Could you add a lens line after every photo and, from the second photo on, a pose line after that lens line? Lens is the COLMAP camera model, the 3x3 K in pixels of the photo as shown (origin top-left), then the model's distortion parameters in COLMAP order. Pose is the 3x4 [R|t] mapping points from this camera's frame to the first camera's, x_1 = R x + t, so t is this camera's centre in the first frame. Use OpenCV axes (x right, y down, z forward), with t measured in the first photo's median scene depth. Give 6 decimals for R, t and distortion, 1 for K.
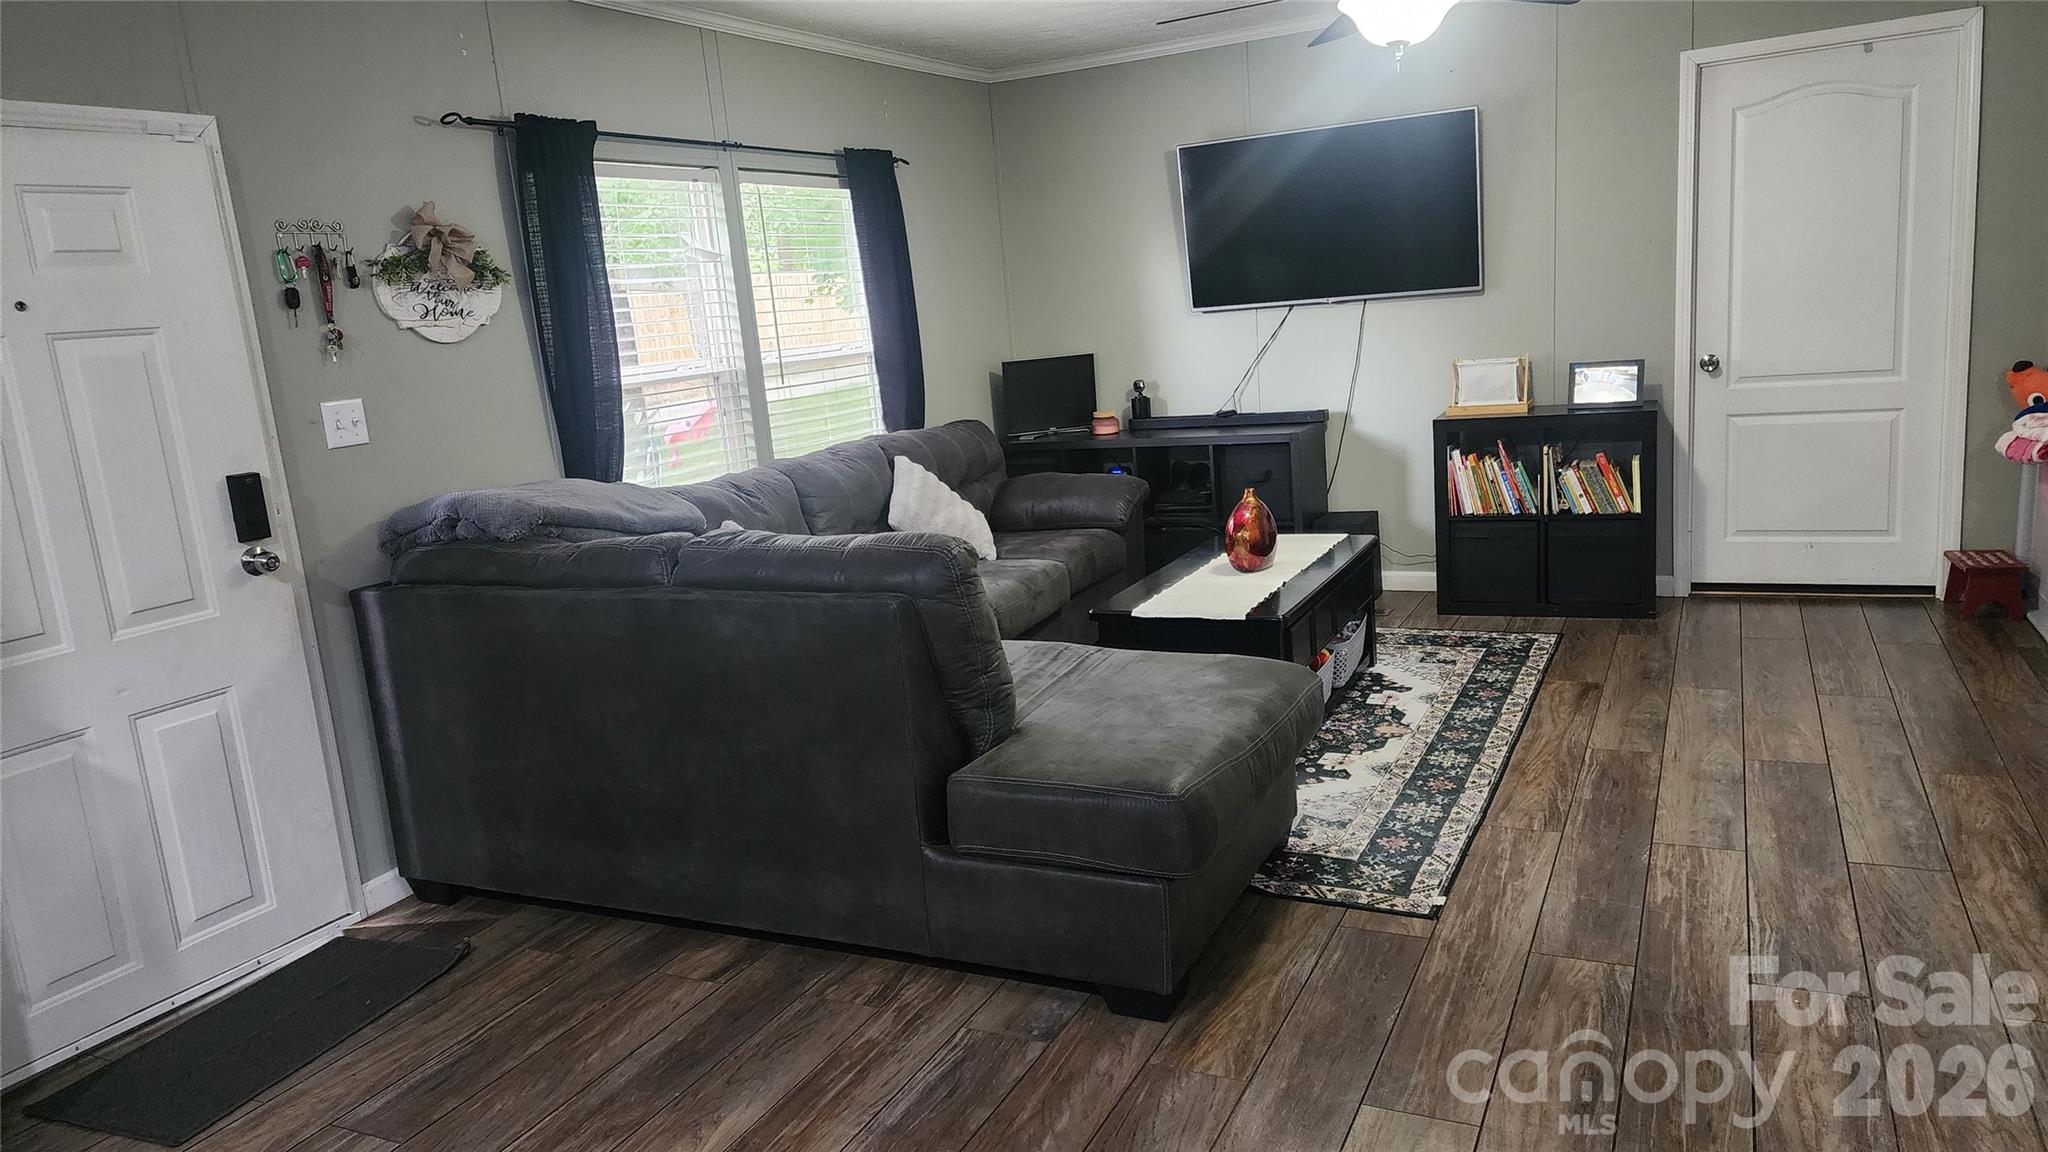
lens RADIAL K [[1357.7, 0, 1009.4], [0, 1357.7, 565.6], [0, 0, 1]] dist [0.087288, -0.072770]
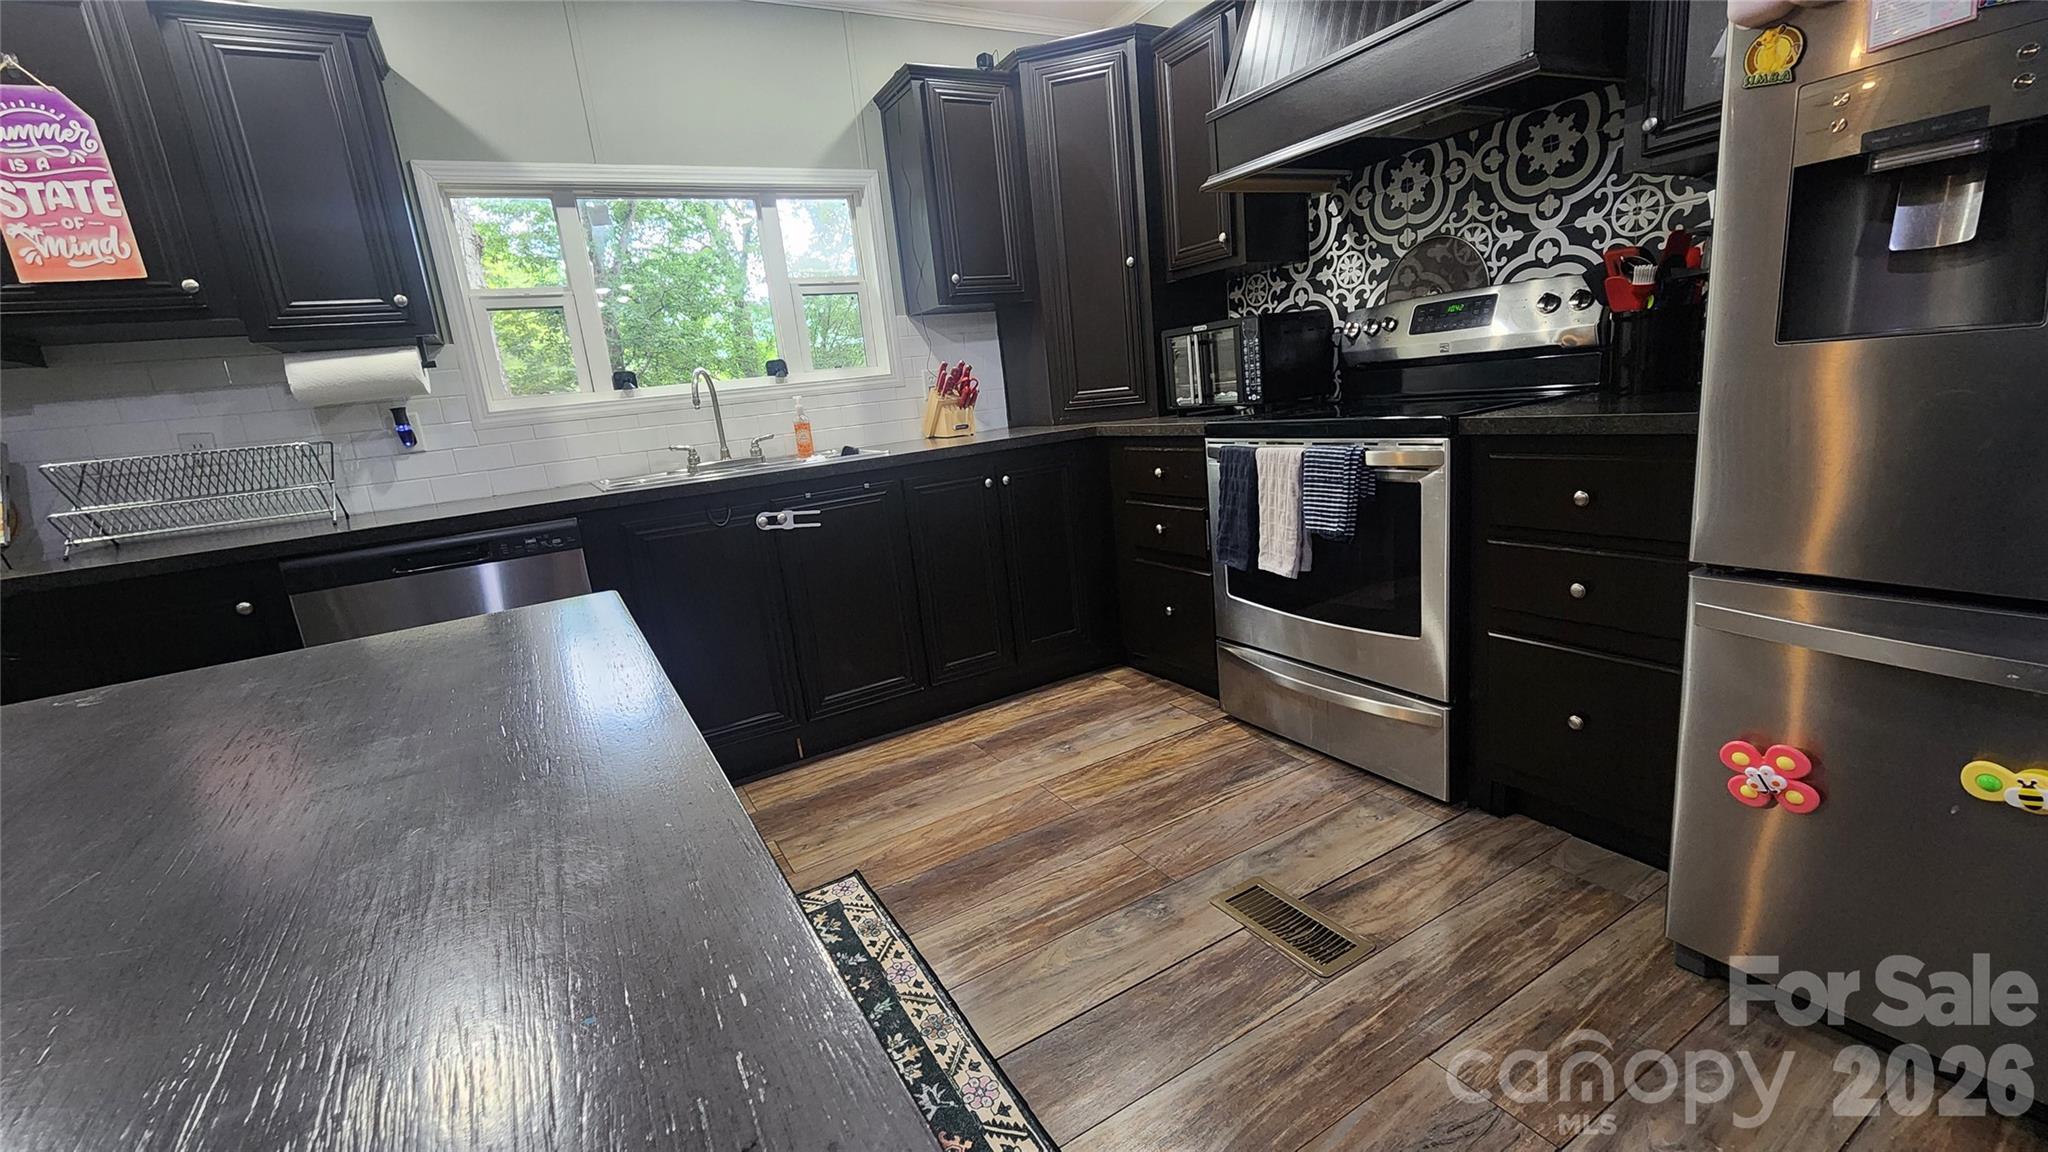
lens RADIAL K [[850.2, 0, 1021.7], [0, 850.2, 572.4], [0, 0, 1]] dist [0.003699, -0.000712]
pose [[0.557875, -0.158940, 0.814564, 0.168048], [0.217774, 0.975132, 0.041122, -0.092046], [-0.800843, 0.154450, 0.578615, 0.776768]]
